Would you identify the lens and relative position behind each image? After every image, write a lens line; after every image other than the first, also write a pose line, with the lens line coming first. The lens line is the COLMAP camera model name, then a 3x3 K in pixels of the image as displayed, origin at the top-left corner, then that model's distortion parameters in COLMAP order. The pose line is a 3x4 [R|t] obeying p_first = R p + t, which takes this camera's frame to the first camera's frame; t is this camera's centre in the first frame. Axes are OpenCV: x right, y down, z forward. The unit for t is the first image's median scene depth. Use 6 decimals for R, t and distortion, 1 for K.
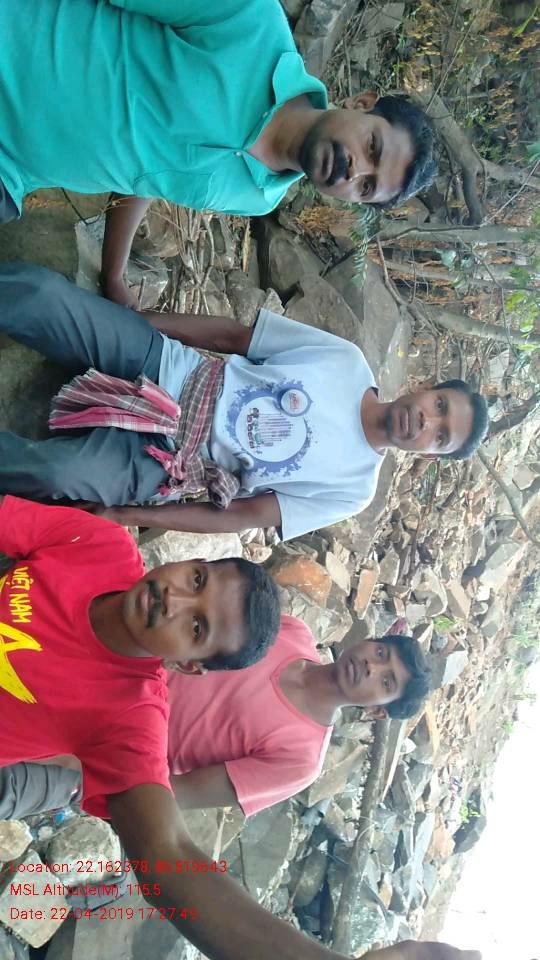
lens RADIAL K [[705.9, 0, 270.0], [0, 705.9, 480.0], [0, 0, 1]] dist [0.043486, -0.063338]
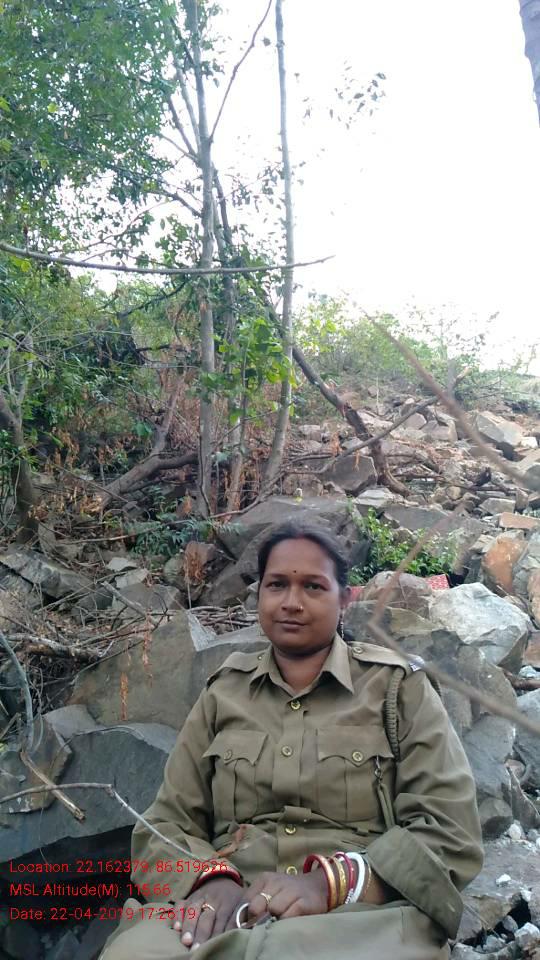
lens RADIAL K [[705.9, 0, 270.0], [0, 705.9, 480.0], [0, 0, 1]] dist [0.043486, -0.063338]
pose [[-0.029654, -0.954142, 0.297883, -0.145972], [0.969353, -0.100161, -0.224326, 0.046978], [0.243875, 0.282102, 0.927870, -0.135698]]
